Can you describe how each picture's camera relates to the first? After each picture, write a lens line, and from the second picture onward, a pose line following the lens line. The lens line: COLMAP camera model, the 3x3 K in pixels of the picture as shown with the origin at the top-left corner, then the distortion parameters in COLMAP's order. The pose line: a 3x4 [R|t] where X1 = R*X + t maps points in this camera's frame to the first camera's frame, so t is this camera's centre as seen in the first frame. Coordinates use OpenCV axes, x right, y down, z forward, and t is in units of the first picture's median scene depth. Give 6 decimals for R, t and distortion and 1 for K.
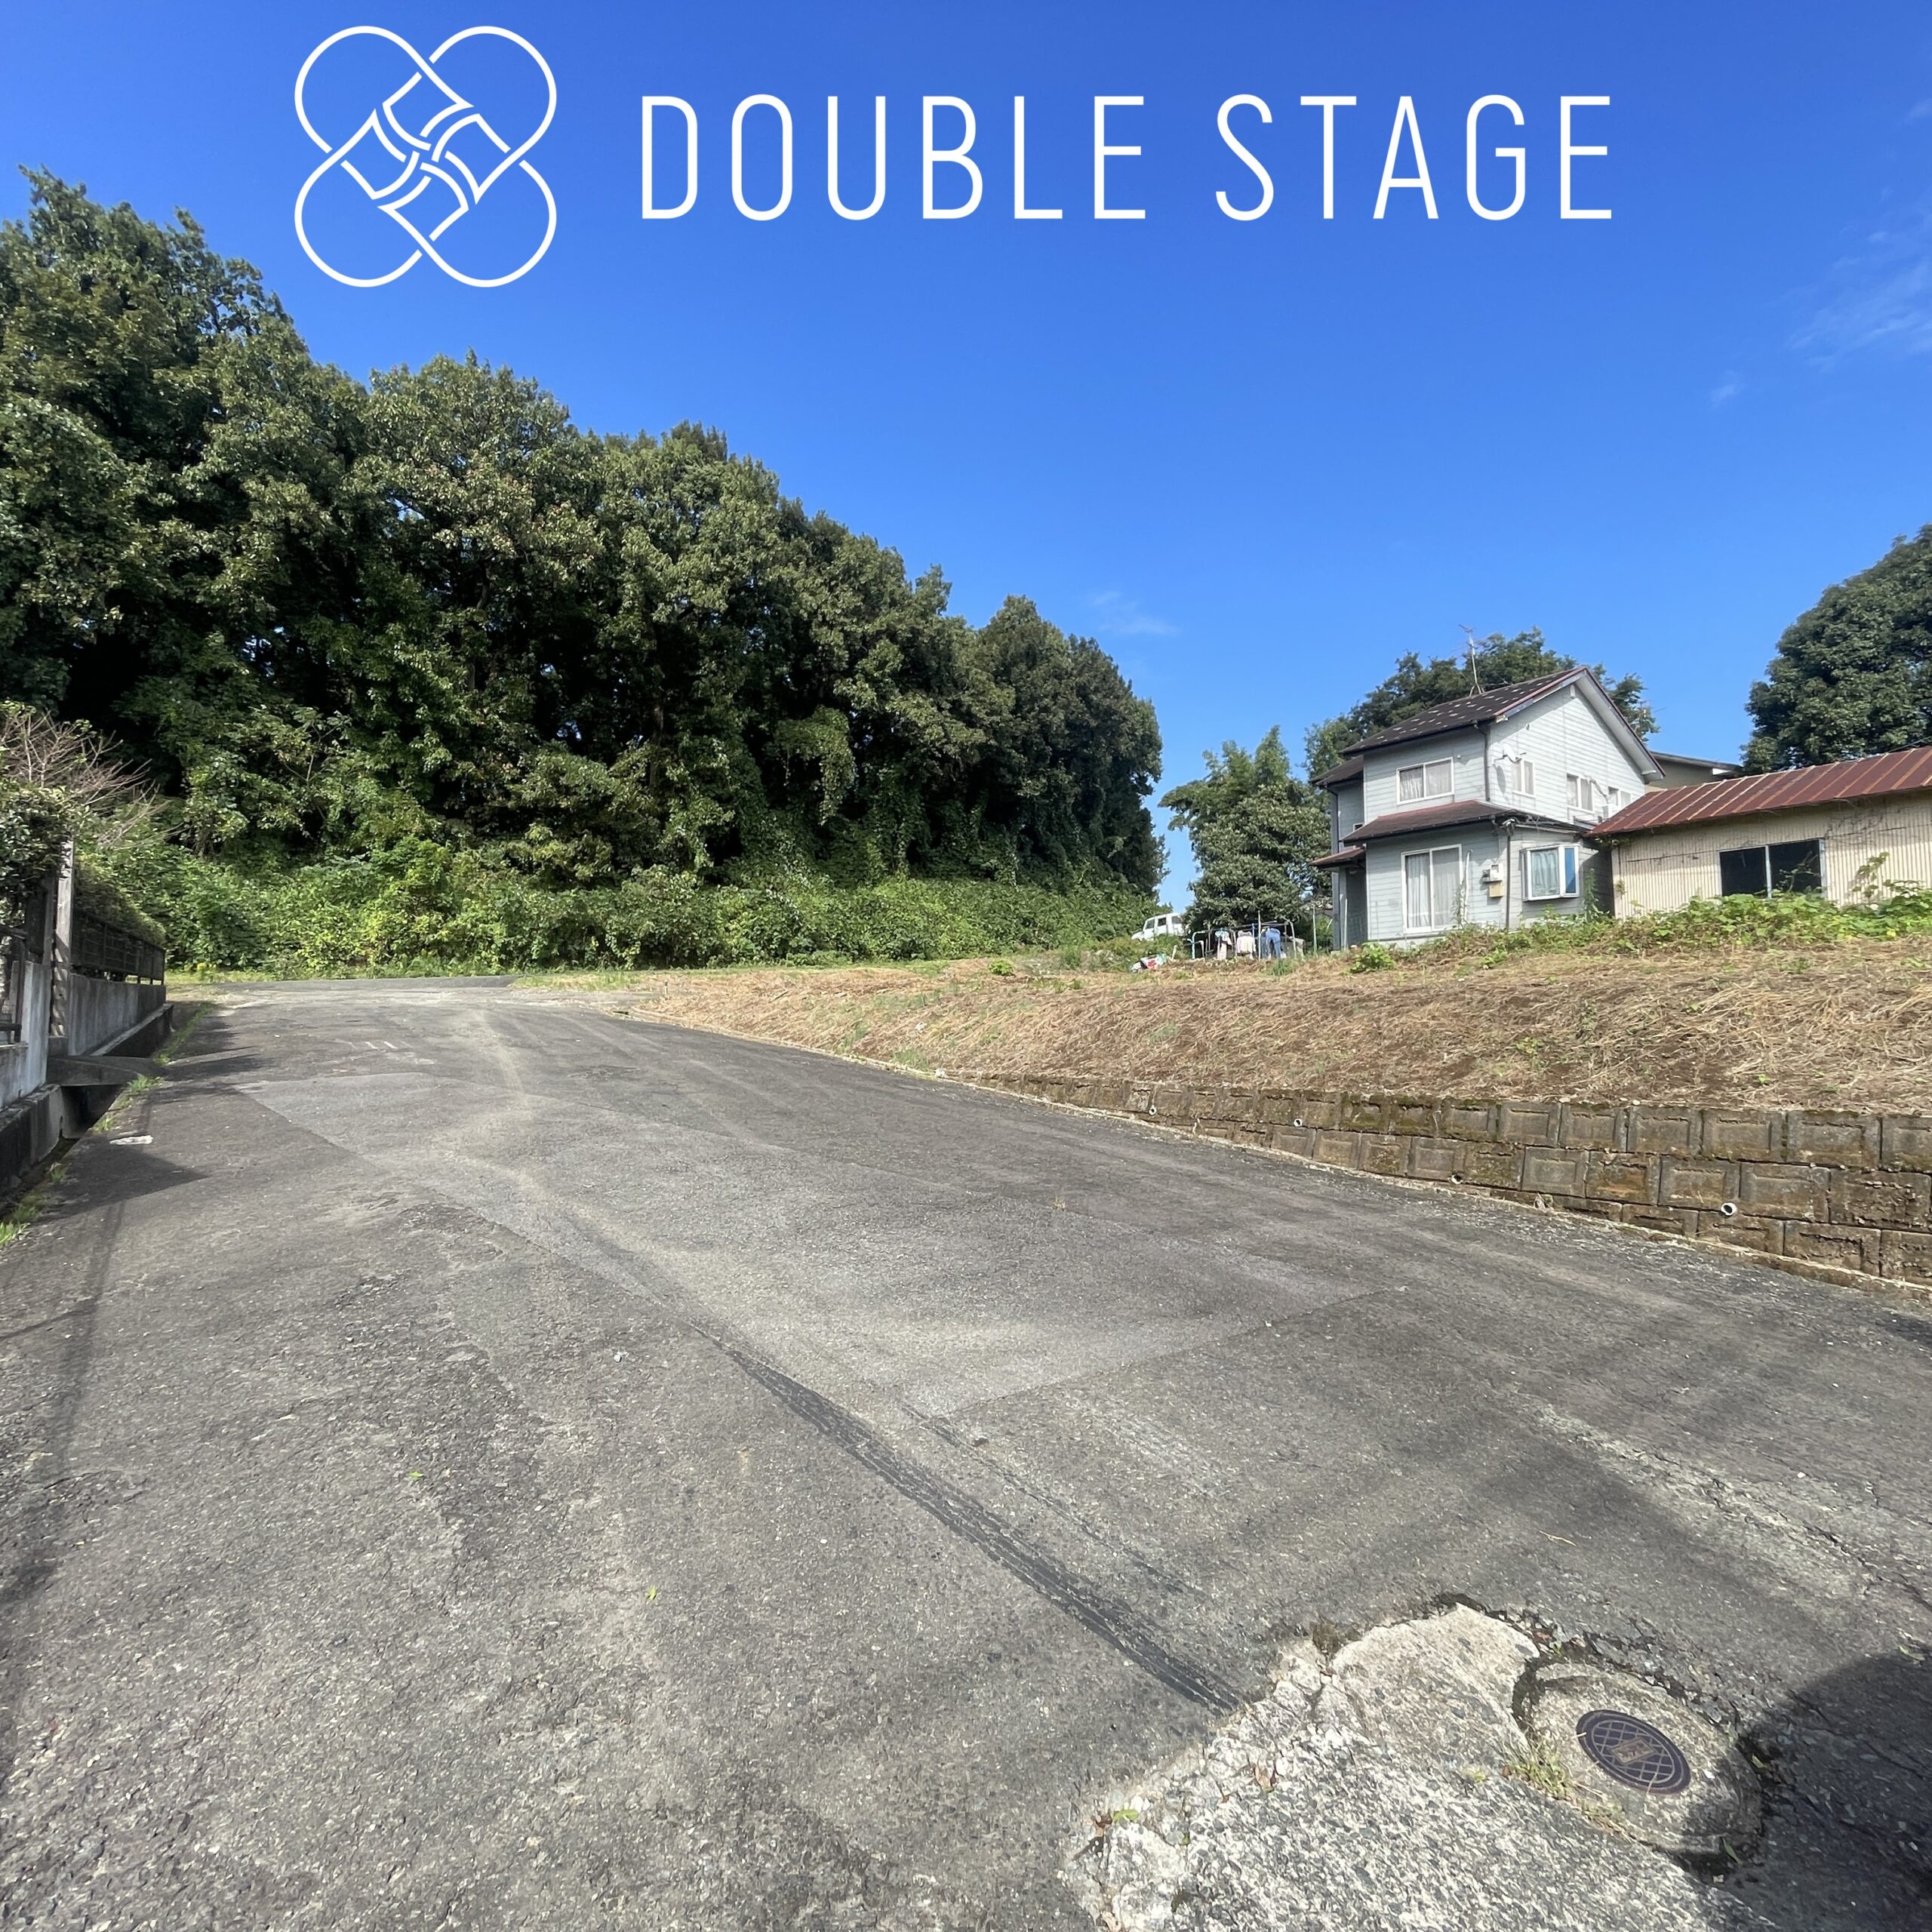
lens RADIAL K [[1033.4, 0, 969.7], [0, 1033.4, 966.3], [0, 0, 1]] dist [-0.013029, 0.004023]
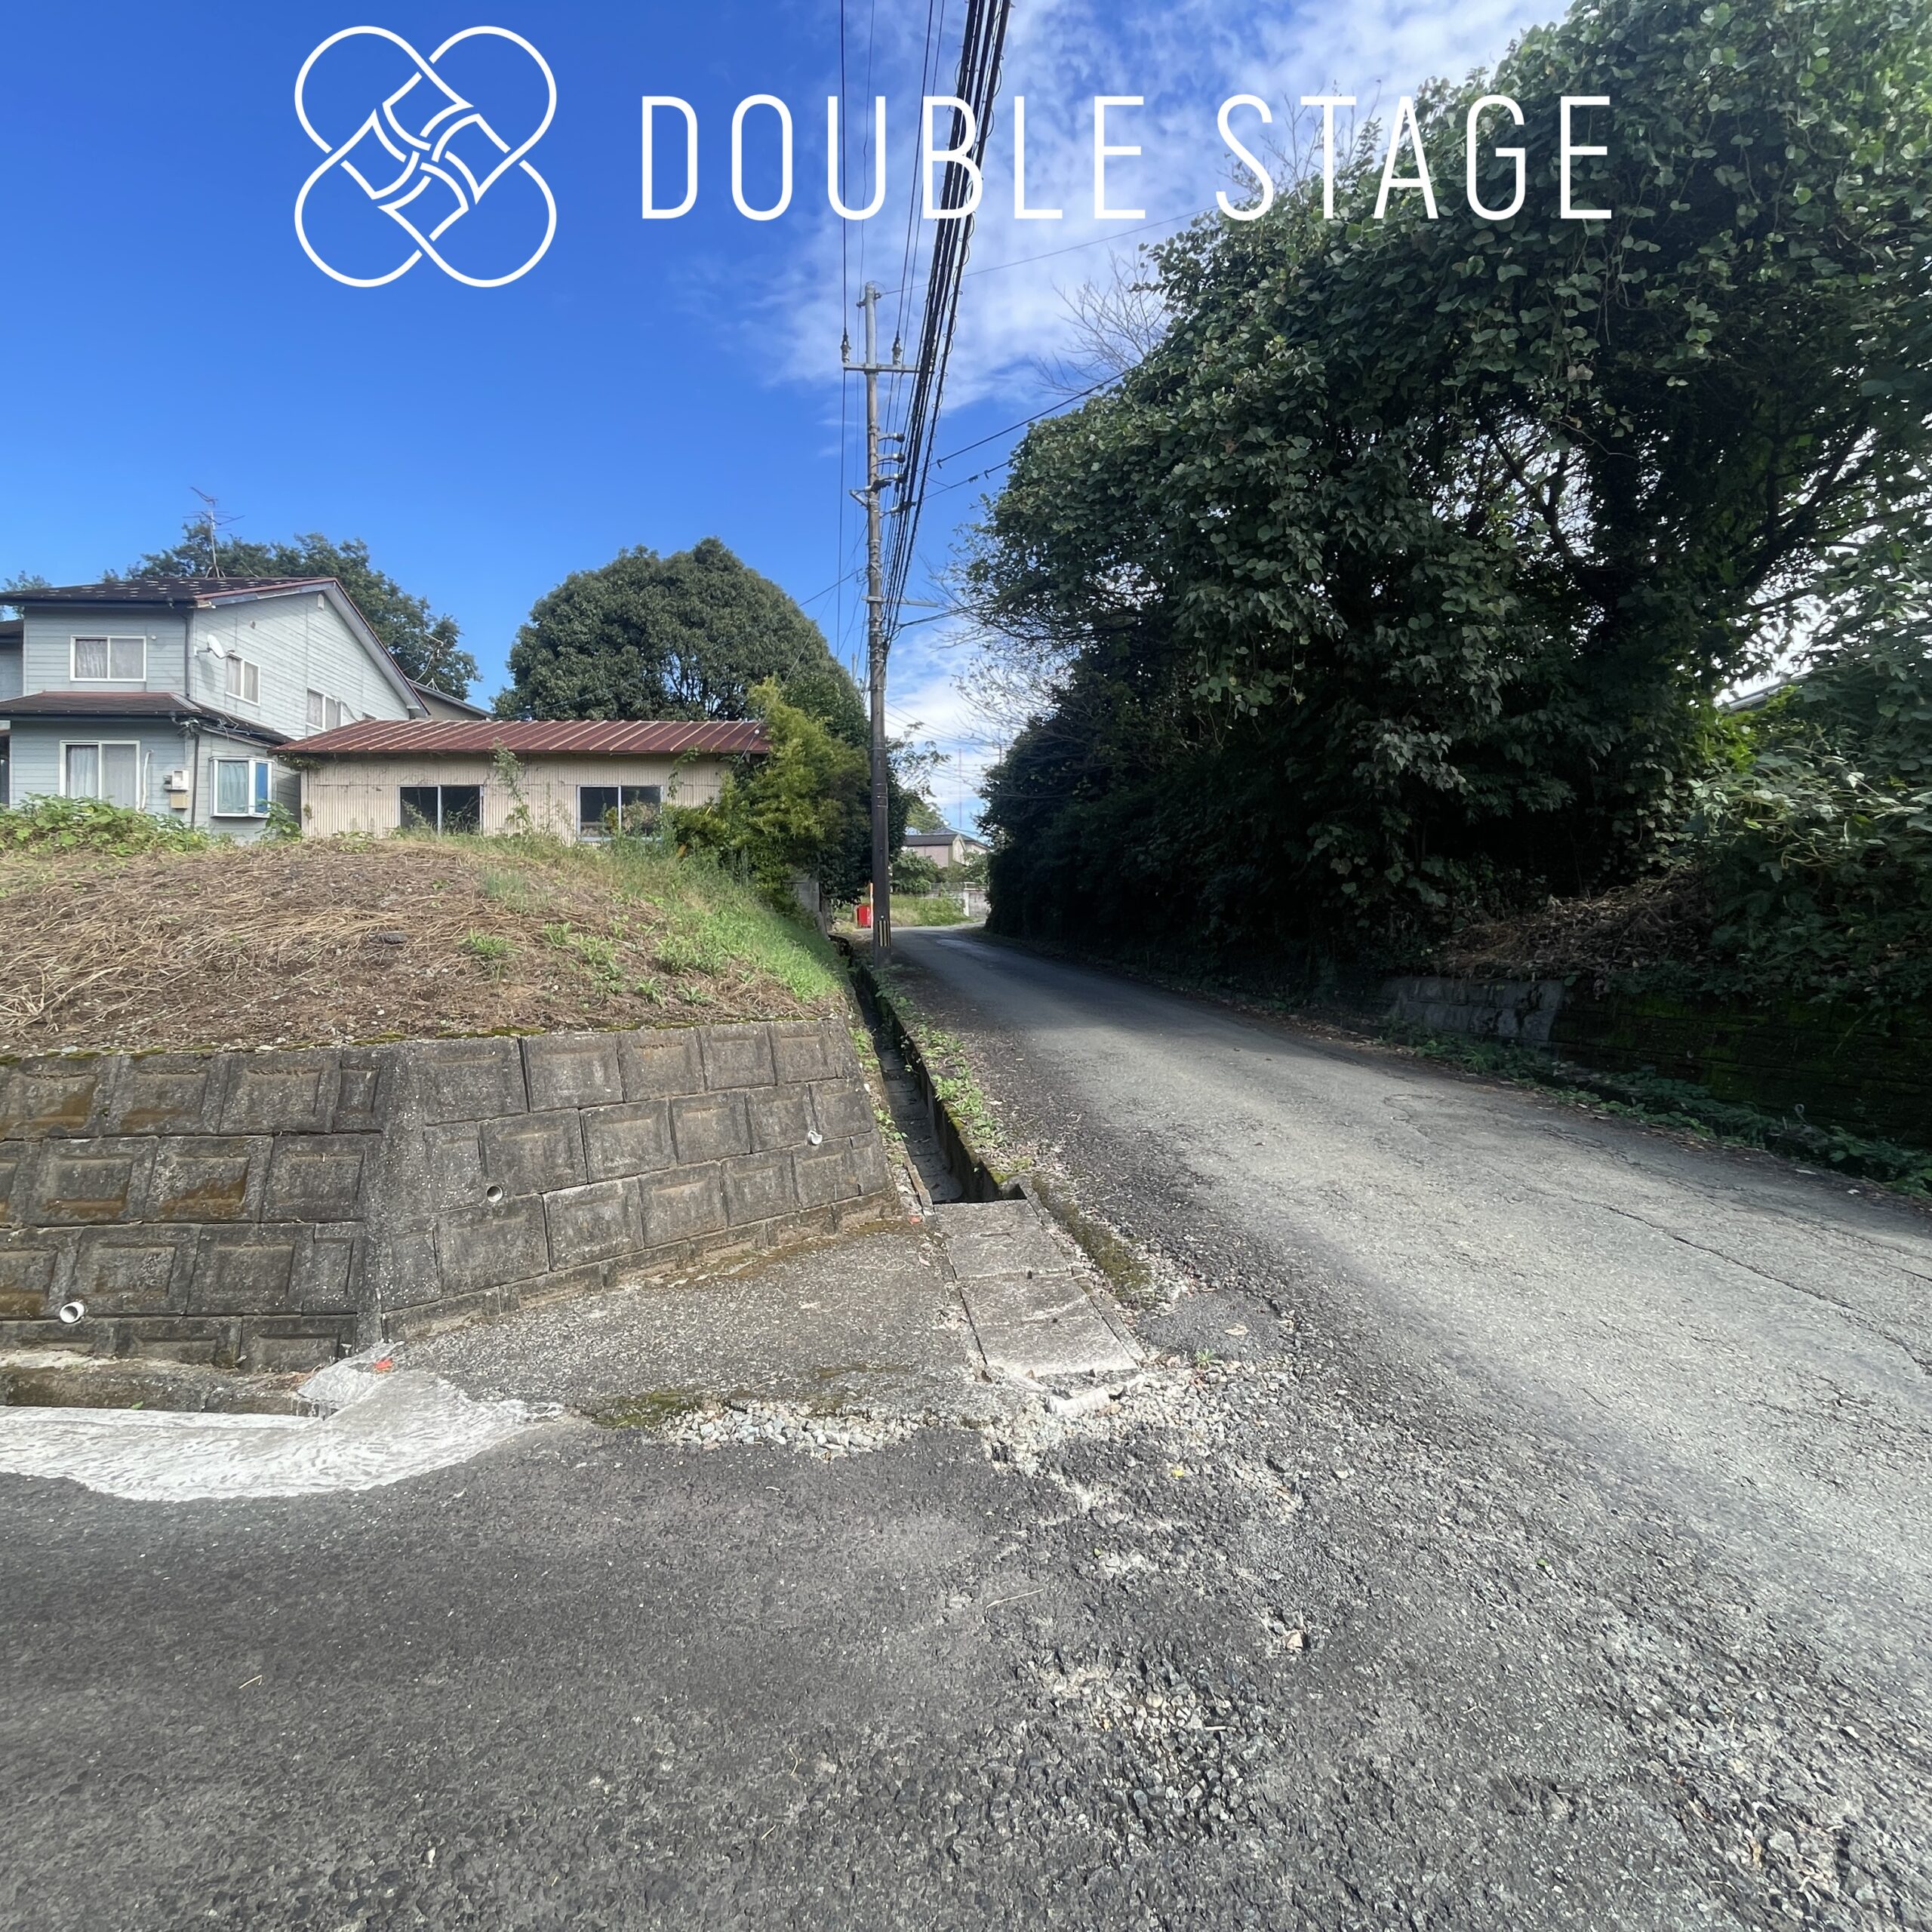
lens RADIAL K [[1033.4, 0, 965.5], [0, 1033.4, 968.3], [0, 0, 1]] dist [-0.013029, 0.004023]
pose [[0.567209, -0.002392, 0.823571, 0.118837], [-0.049987, 0.998052, 0.037327, 0.001071], [-0.822056, -0.062340, 0.565984, -0.025234]]
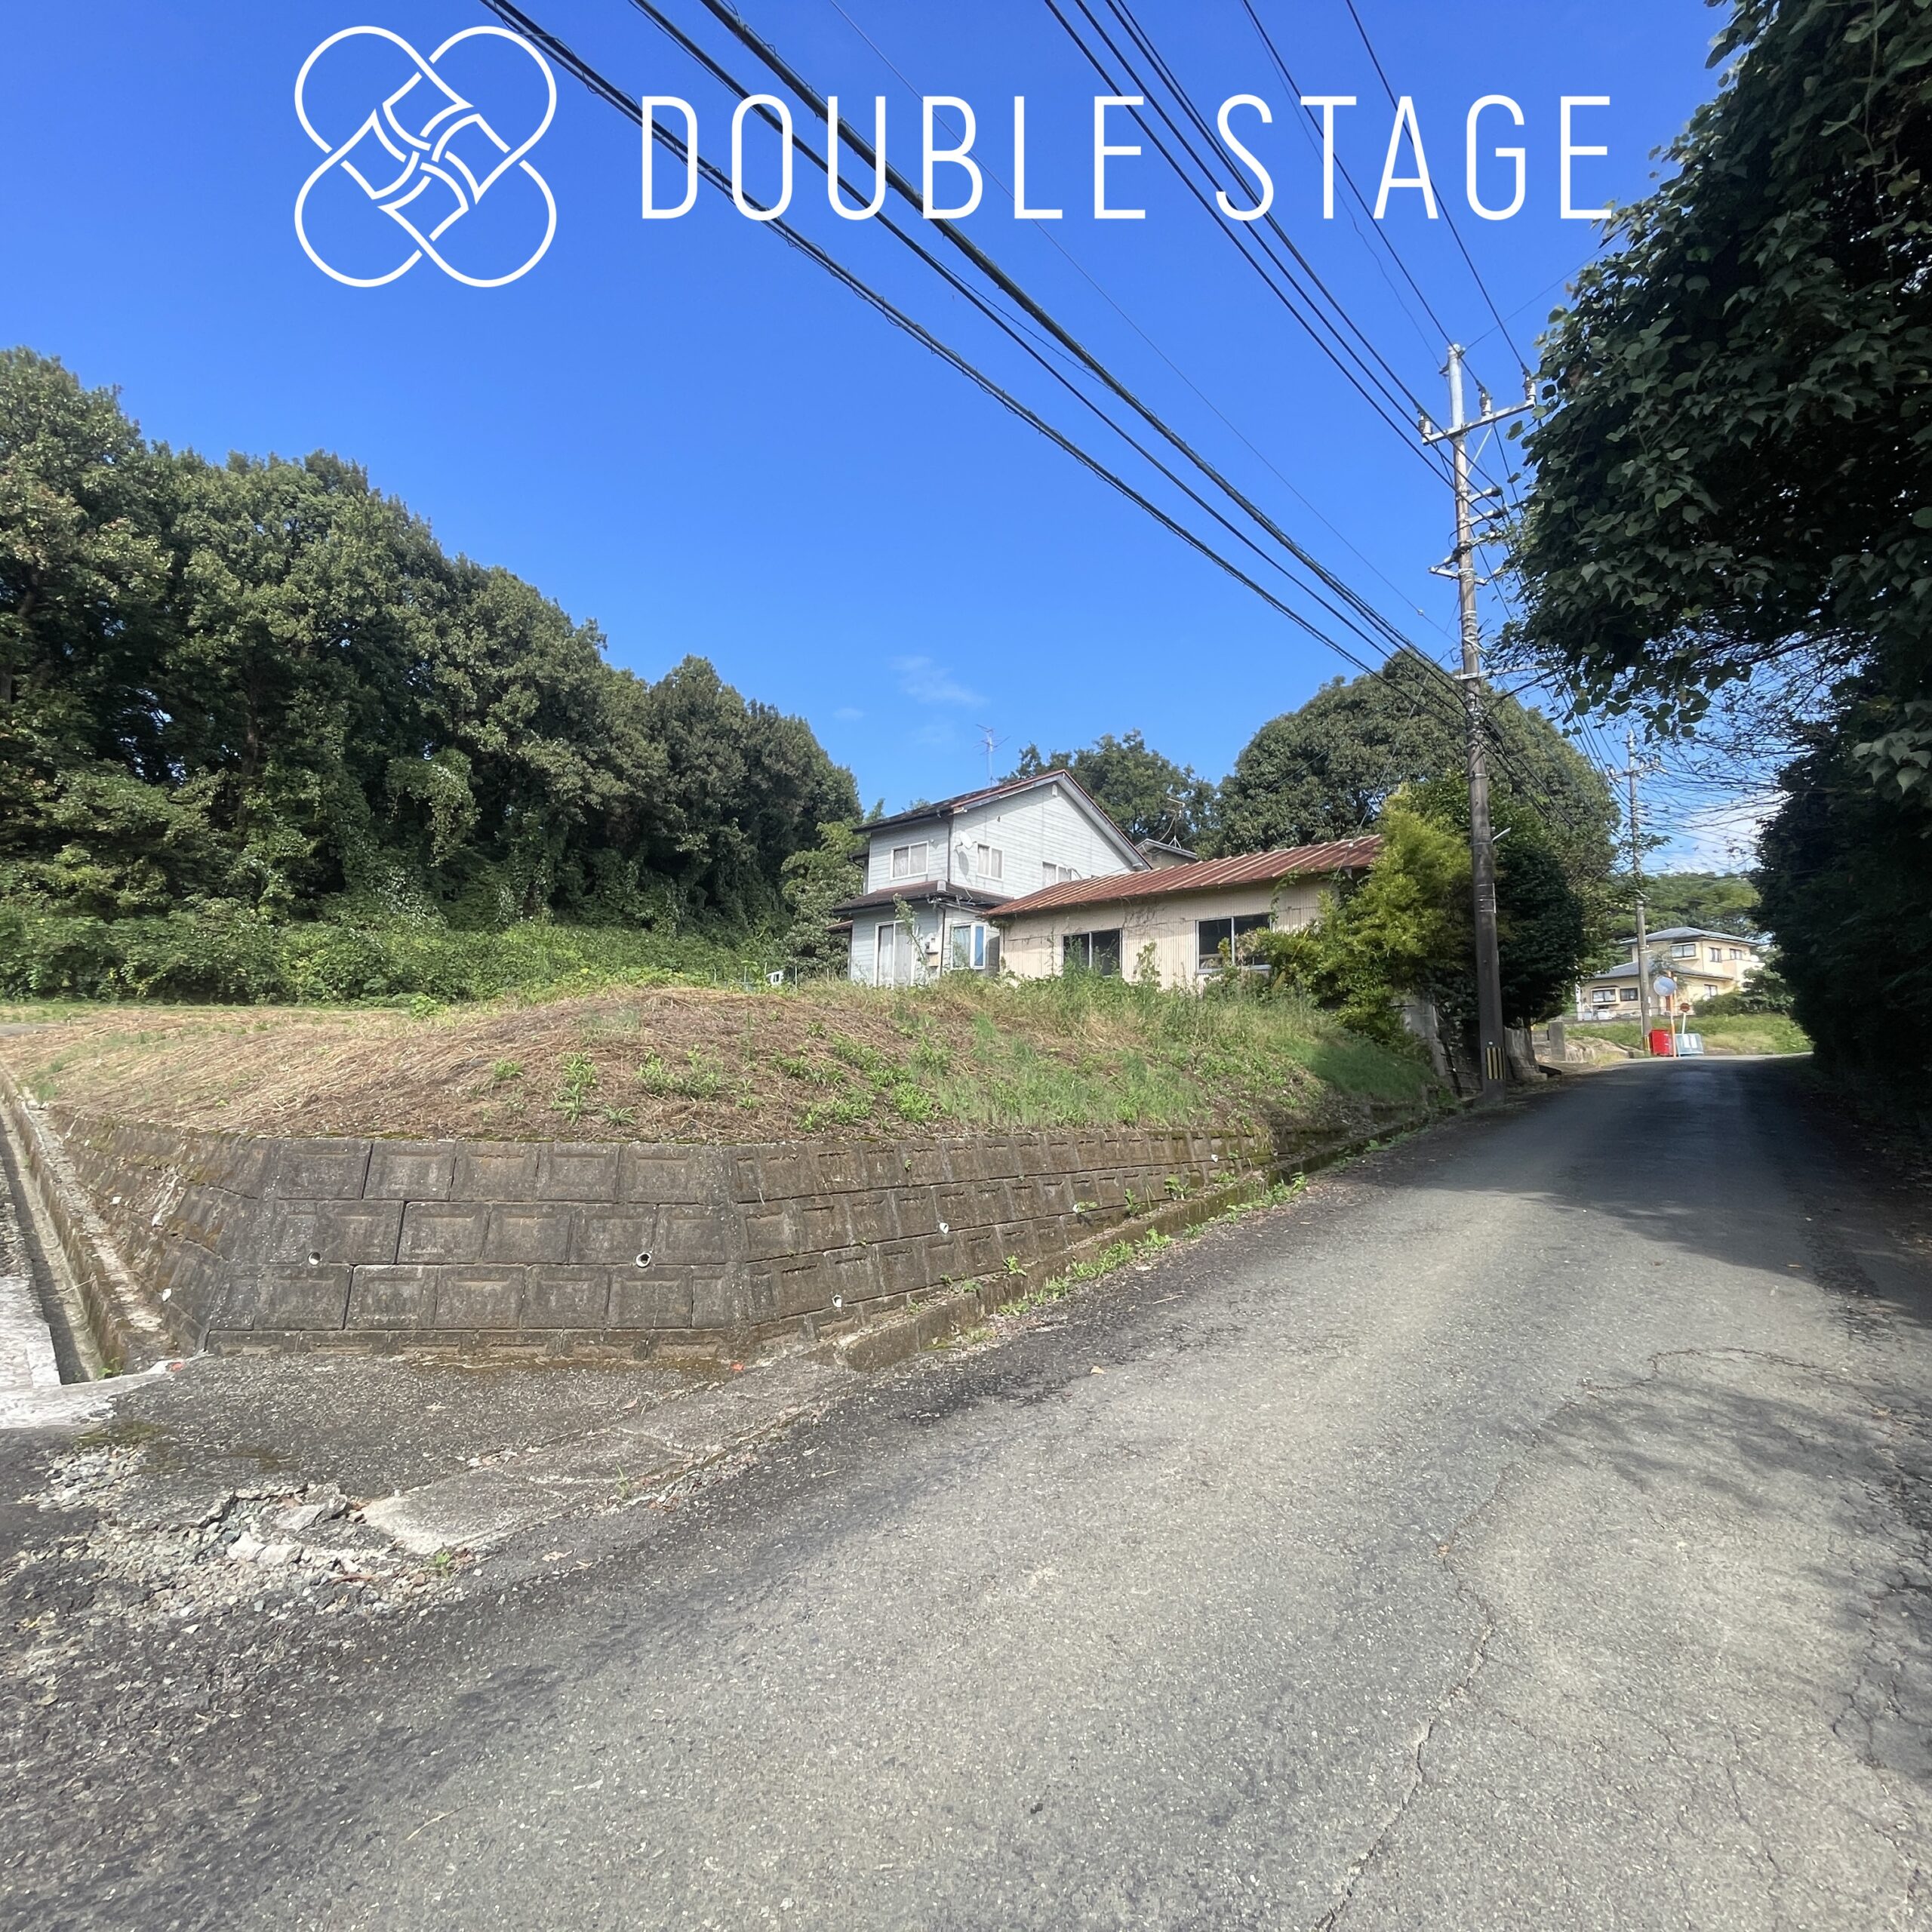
lens RADIAL K [[1033.4, 0, 968.1], [0, 1033.4, 968.2], [0, 0, 1]] dist [-0.013029, 0.004023]
pose [[0.980746, 0.043970, 0.190274, 0.226213], [-0.034112, 0.997916, -0.054779, -0.003331], [-0.192286, 0.047233, 0.980202, -0.076129]]
